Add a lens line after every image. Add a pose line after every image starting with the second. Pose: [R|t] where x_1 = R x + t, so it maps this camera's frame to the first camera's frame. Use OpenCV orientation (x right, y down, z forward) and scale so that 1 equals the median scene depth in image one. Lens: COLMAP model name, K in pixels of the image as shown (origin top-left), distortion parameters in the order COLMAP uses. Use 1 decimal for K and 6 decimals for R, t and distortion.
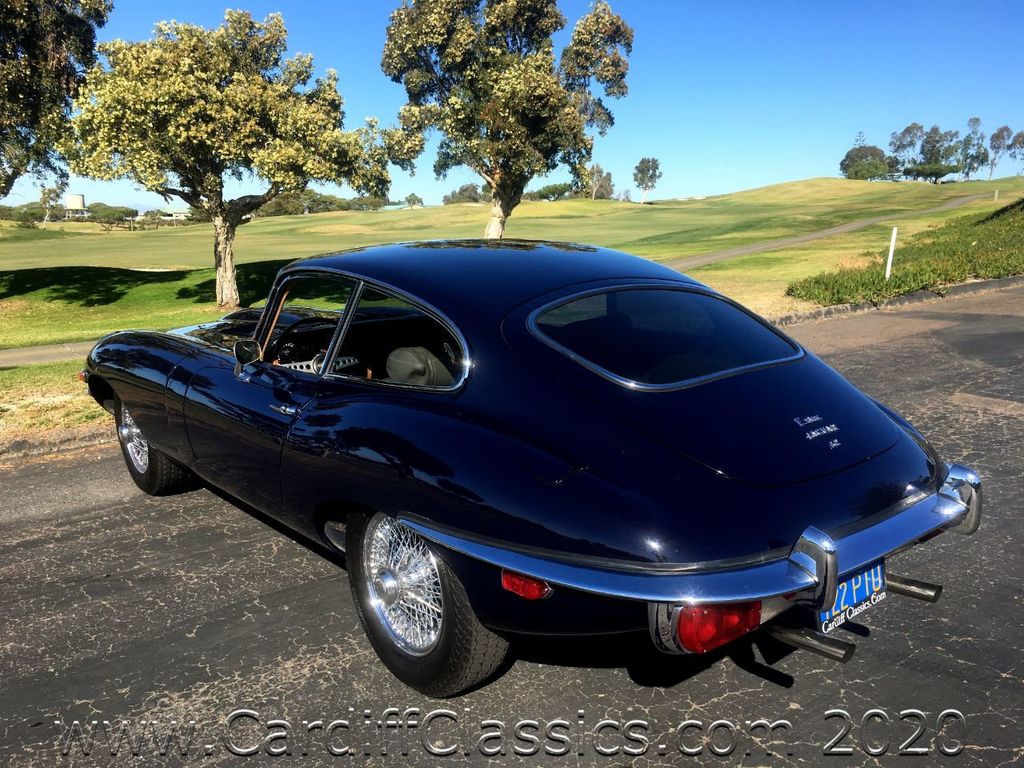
lens RADIAL K [[872.8, 0, 511.2], [0, 872.8, 385.3], [0, 0, 1]] dist [0.089112, -0.129591]
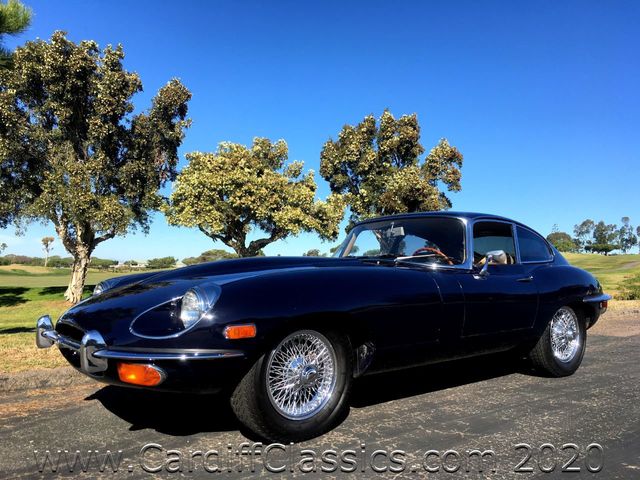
lens RADIAL K [[546.6, 0, 321.0], [0, 546.6, 242.6], [0, 0, 1]] dist [0.042505, -0.019512]
pose [[0.999379, 0.019325, -0.029477, -0.126947], [-0.025776, 0.971108, -0.237245, 0.029617], [0.024041, 0.237857, 0.971003, -0.007064]]
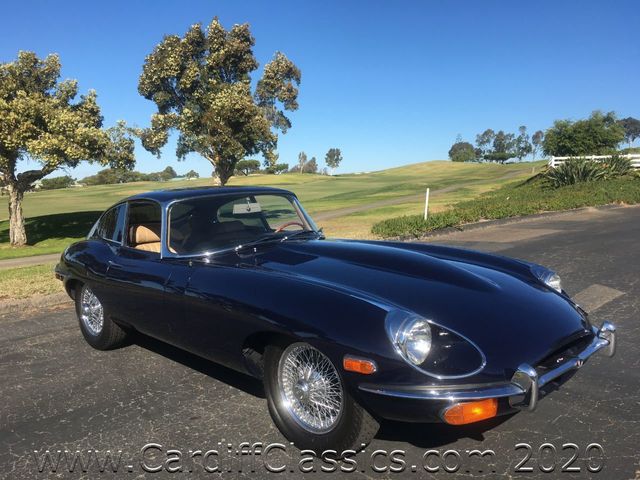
lens RADIAL K [[545.5, 0, 319.5], [0, 545.5, 240.8], [0, 0, 1]] dist [0.089112, -0.129591]
pose [[0.993441, -0.019325, 0.112697, 0.064373], [0.029021, 0.995955, -0.085042, -0.002554], [-0.110598, 0.087755, 0.989983, 0.023941]]
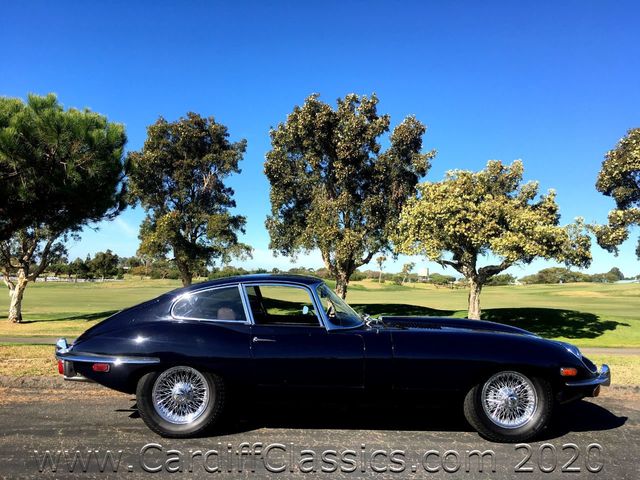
lens RADIAL K [[544.5, 0, 320.0], [0, 544.5, 240.0], [0, 0, 1]] dist [0.092703, -0.133412]
pose [[0.802152, -0.006110, -0.597088, 0.044488], [-0.152086, 0.964879, -0.214191, 0.003154], [0.577427, 0.262623, 0.773051, 0.019371]]
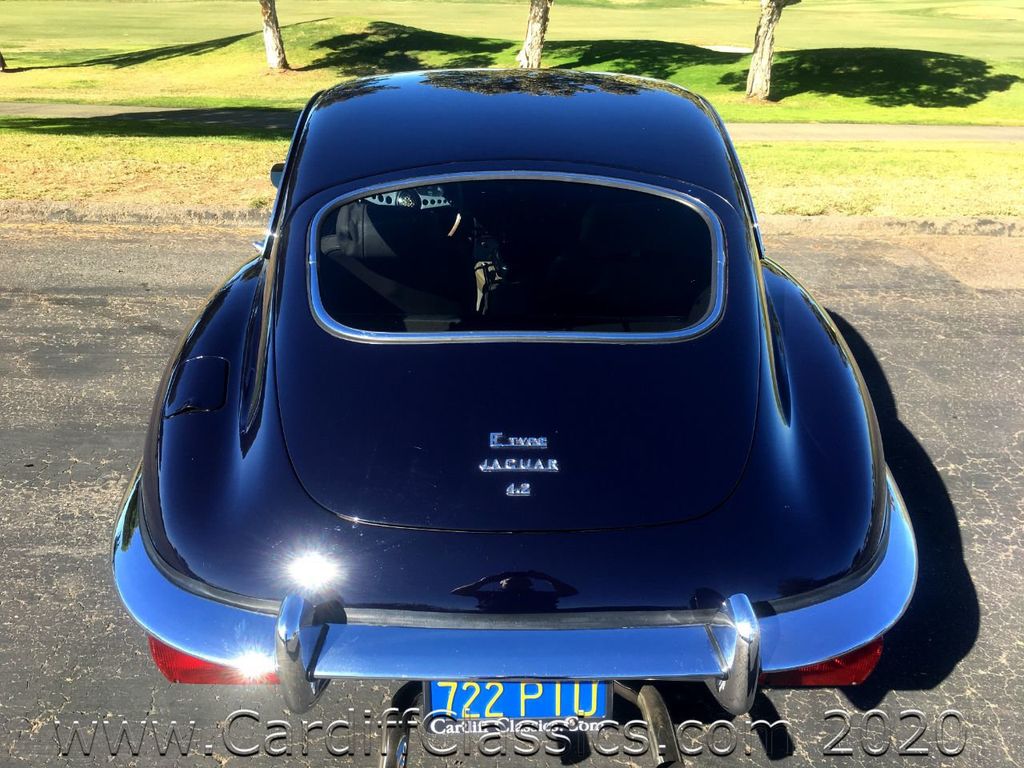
lens RADIAL K [[872.8, 0, 511.2], [0, 872.8, 385.3], [0, 0, 1]] dist [0.089112, -0.129591]
pose [[0.783916, 0.291969, -0.547932, 0.069547], [-0.157729, 0.947227, 0.279076, -0.018404], [0.600497, -0.132347, 0.788598, 0.051218]]
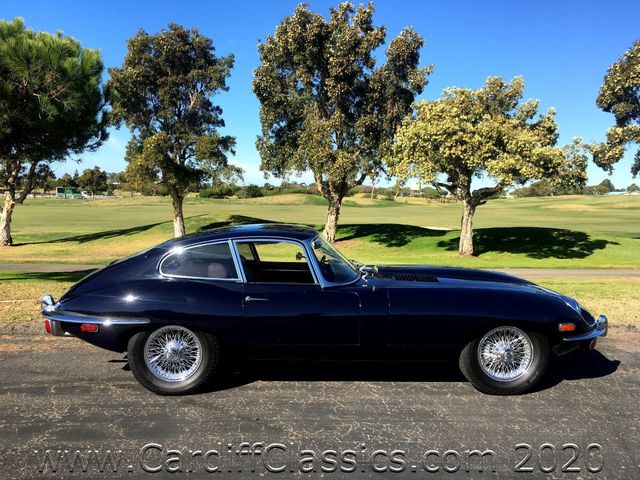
lens RADIAL K [[544.5, 0, 320.0], [0, 544.5, 240.0], [0, 0, 1]] dist [0.092703, -0.133412]
pose [[0.810675, 0.080406, -0.579949, 0.037375], [-0.143017, 0.987715, -0.062975, -0.012615], [0.567761, 0.133995, 0.812215, 0.024368]]
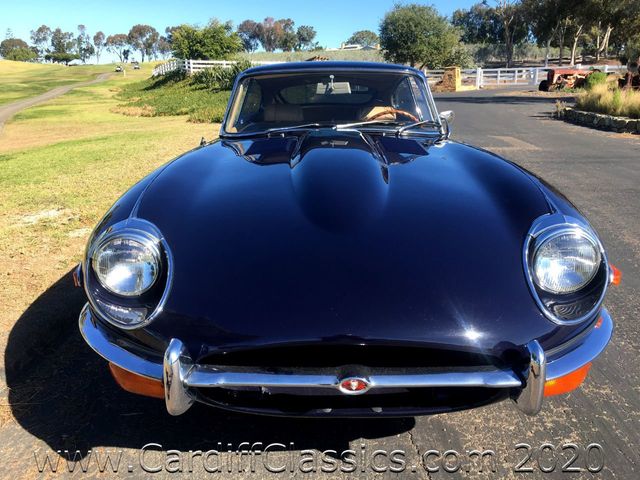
lens RADIAL K [[545.5, 0, 319.5], [0, 545.5, 240.8], [0, 0, 1]] dist [0.089112, -0.129591]
pose [[0.645644, -0.205115, 0.735575, -0.230625], [0.144408, 0.978666, 0.146148, -0.001874], [-0.749860, 0.011863, 0.661490, 0.081756]]
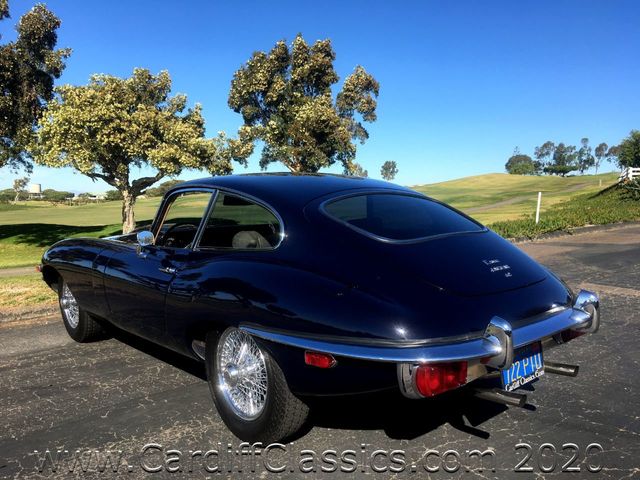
lens RADIAL K [[545.5, 0, 319.5], [0, 545.5, 240.8], [0, 0, 1]] dist [0.089112, -0.129591]
pose [[0.999716, -0.003612, 0.023569, -0.000714], [0.006183, 0.993921, -0.109919, 0.011474], [-0.023029, 0.110034, 0.993661, -0.001356]]
